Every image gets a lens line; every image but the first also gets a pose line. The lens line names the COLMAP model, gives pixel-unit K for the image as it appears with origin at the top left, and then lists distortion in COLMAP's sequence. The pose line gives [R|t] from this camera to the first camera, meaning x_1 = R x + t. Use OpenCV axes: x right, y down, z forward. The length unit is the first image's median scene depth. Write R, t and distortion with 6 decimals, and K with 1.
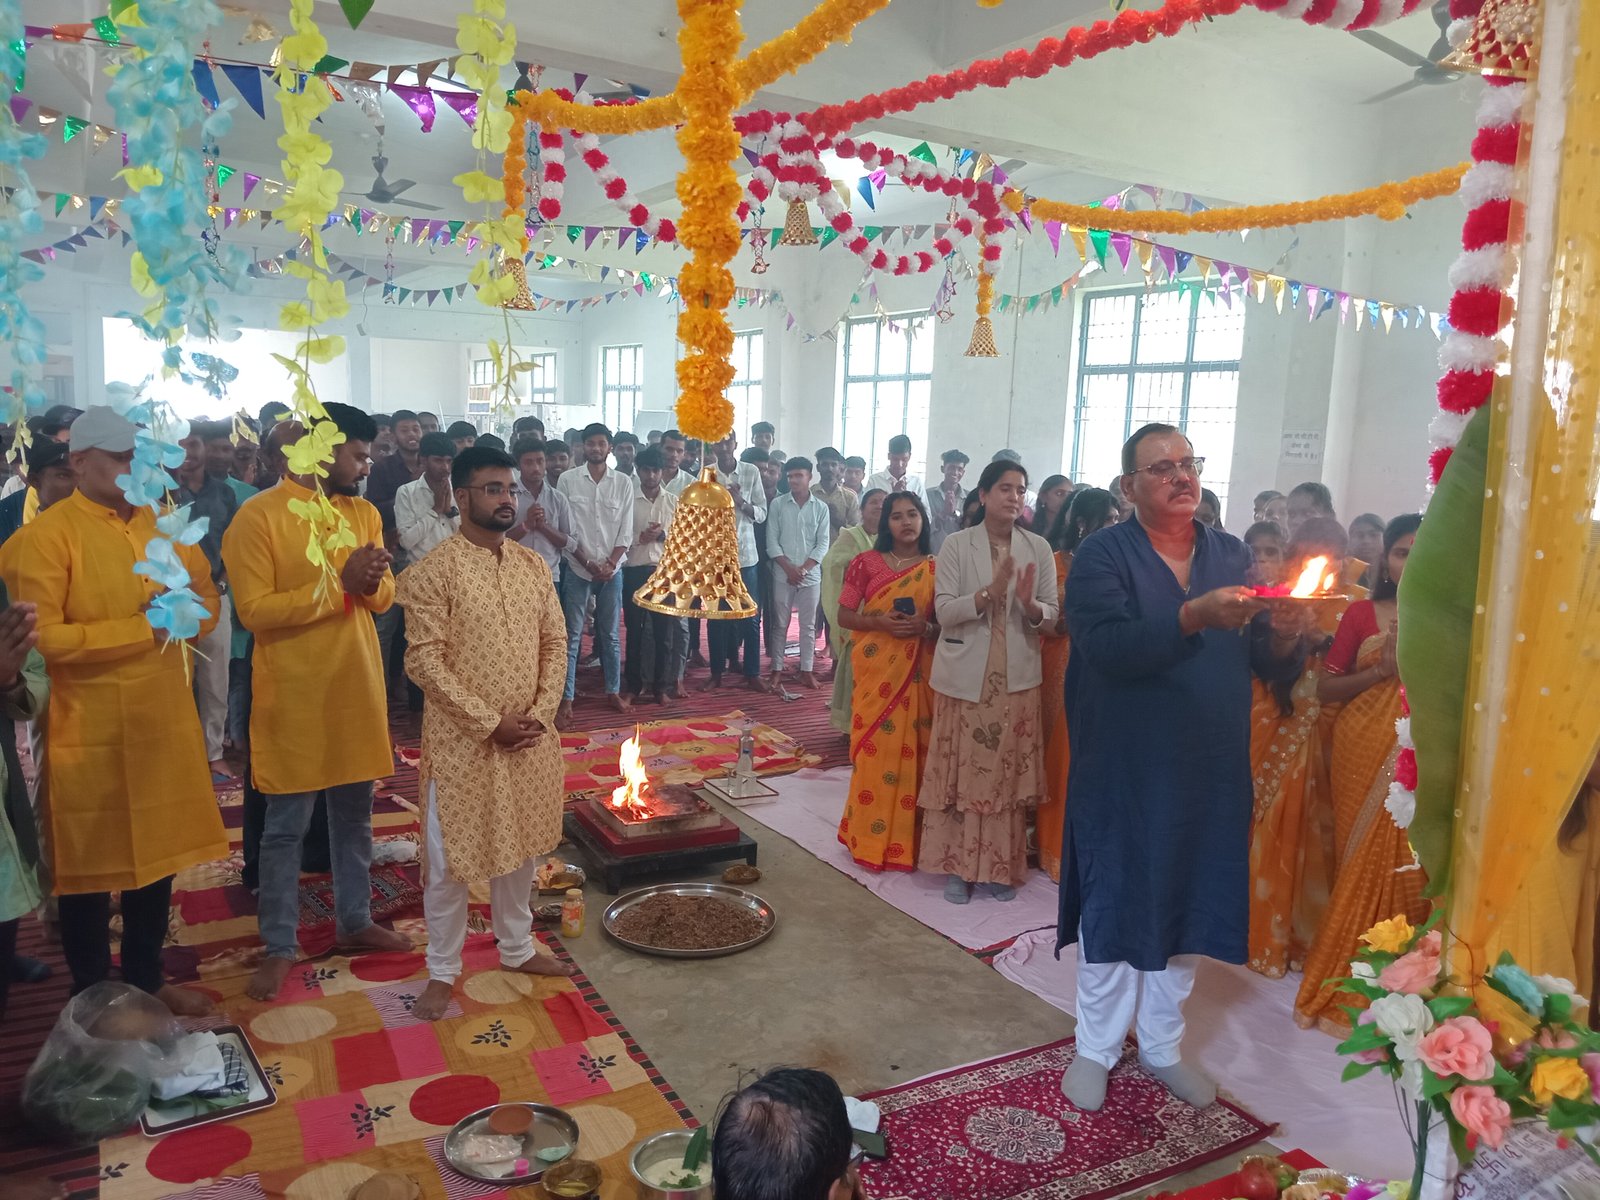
lens RADIAL K [[1199.0, 0, 812.9], [0, 1199.0, 597.0], [0, 0, 1]] dist [-0.009371, -0.006331]
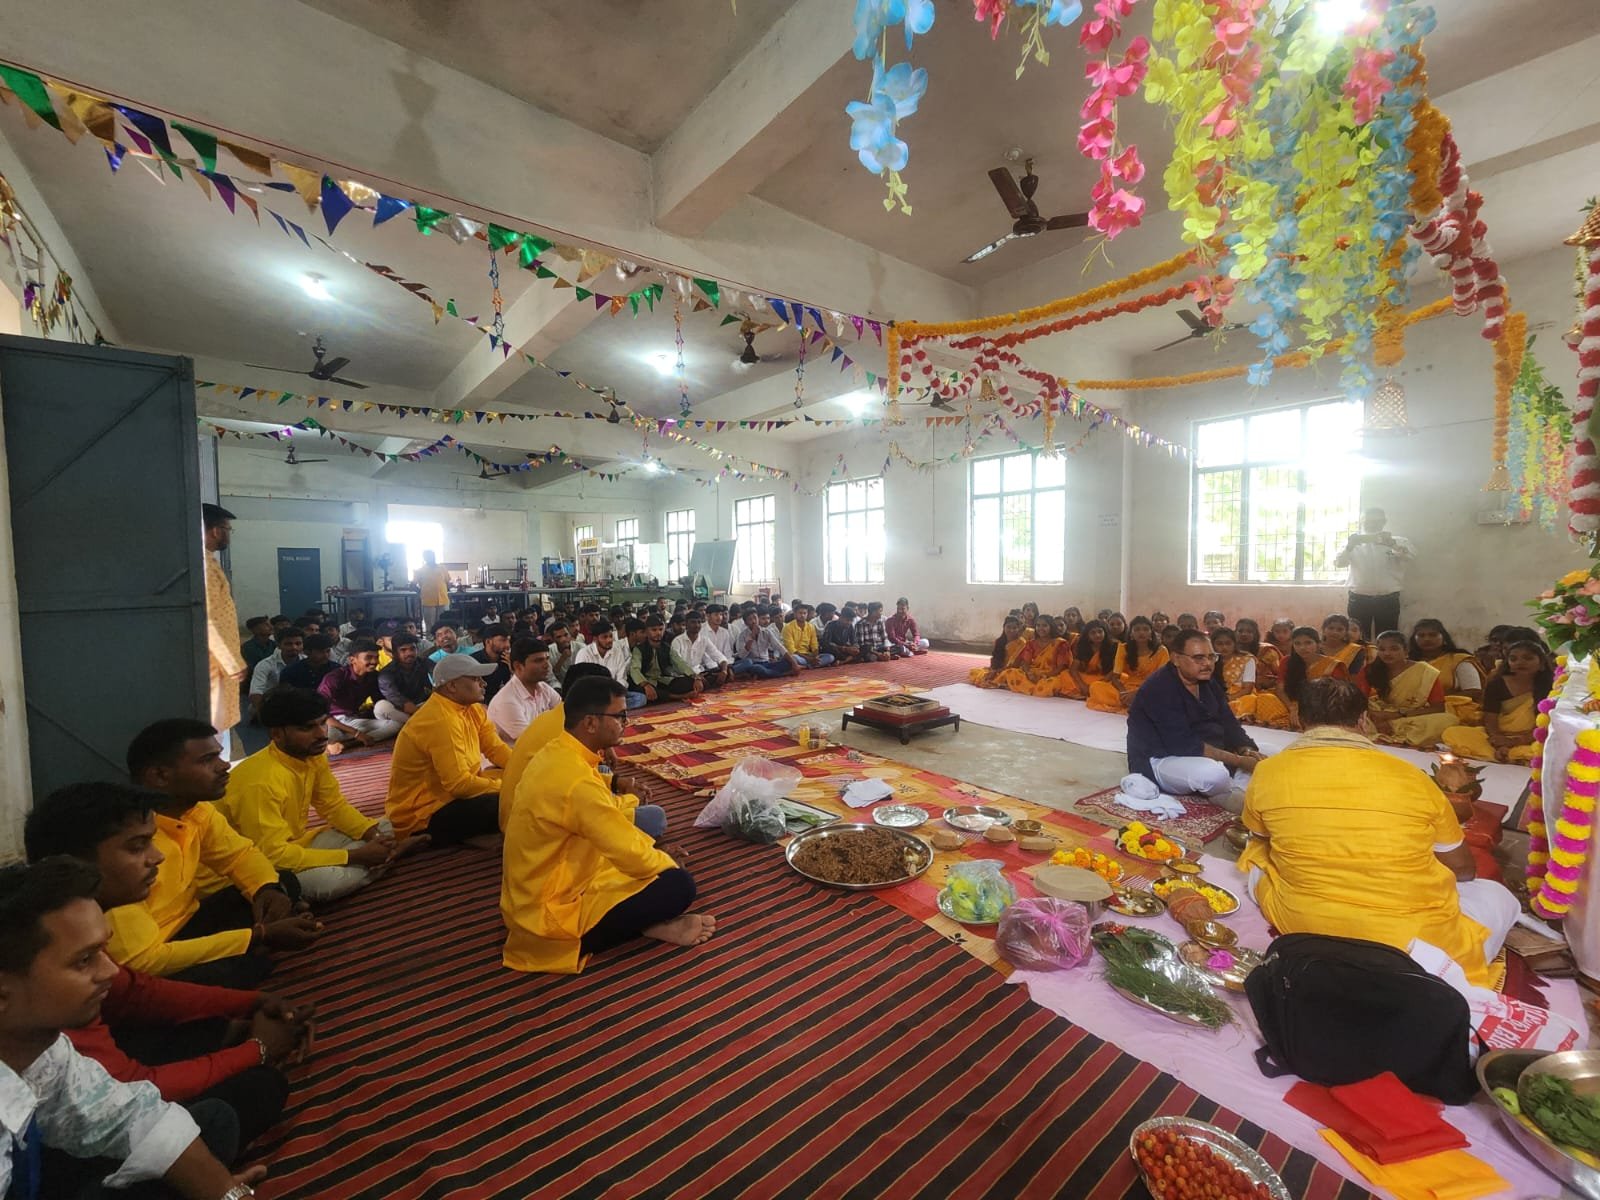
lens RADIAL K [[654.5, 0, 803.8], [0, 654.5, 590.7], [0, 0, 1]] dist [-0.000077, -0.001878]
pose [[0.989282, -0.057524, 0.134210, -0.262885], [0.071191, 0.992502, -0.099354, 0.066906], [-0.127489, 0.107844, 0.985960, -0.027458]]
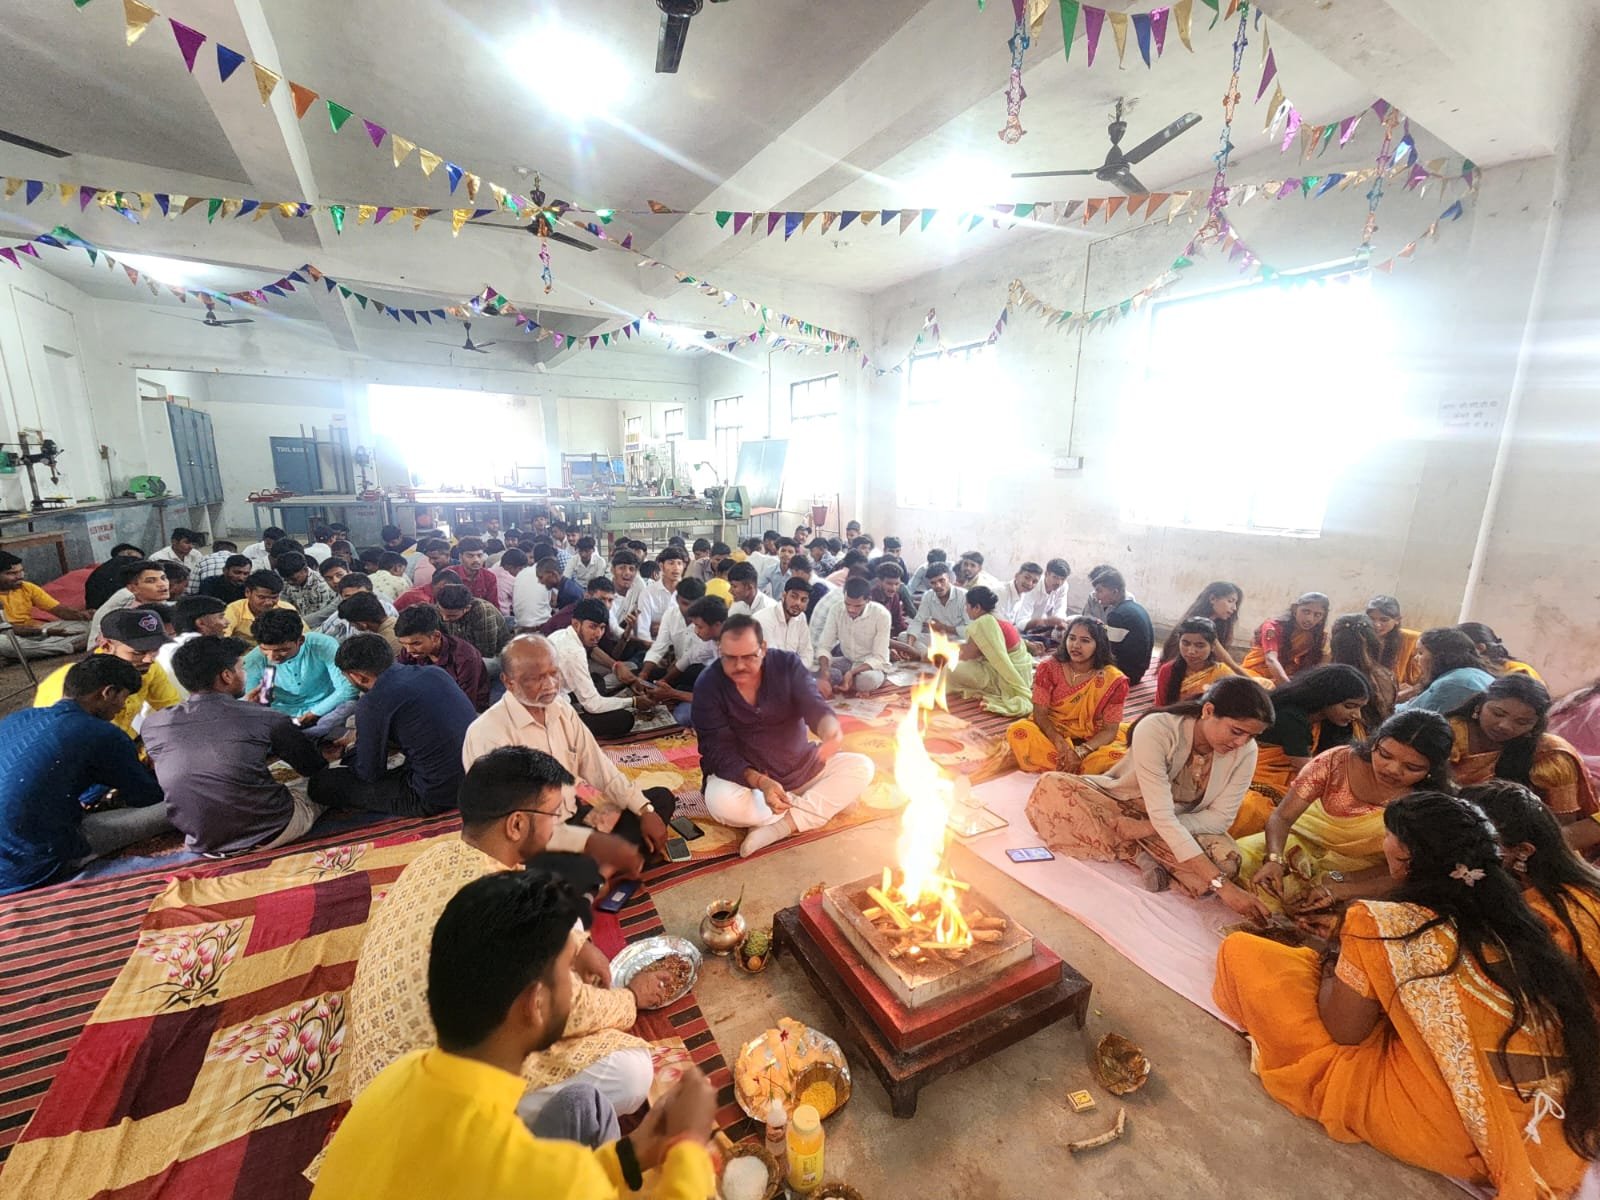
lens RADIAL K [[654.5, 0, 810.8], [0, 654.5, 603.9], [0, 0, 1]] dist [-0.000077, -0.001878]
pose [[0.999617, -0.024894, -0.012078, -0.128521], [0.025644, 0.997451, 0.066581, -0.020392], [0.010390, -0.066865, 0.997708, 0.436160]]
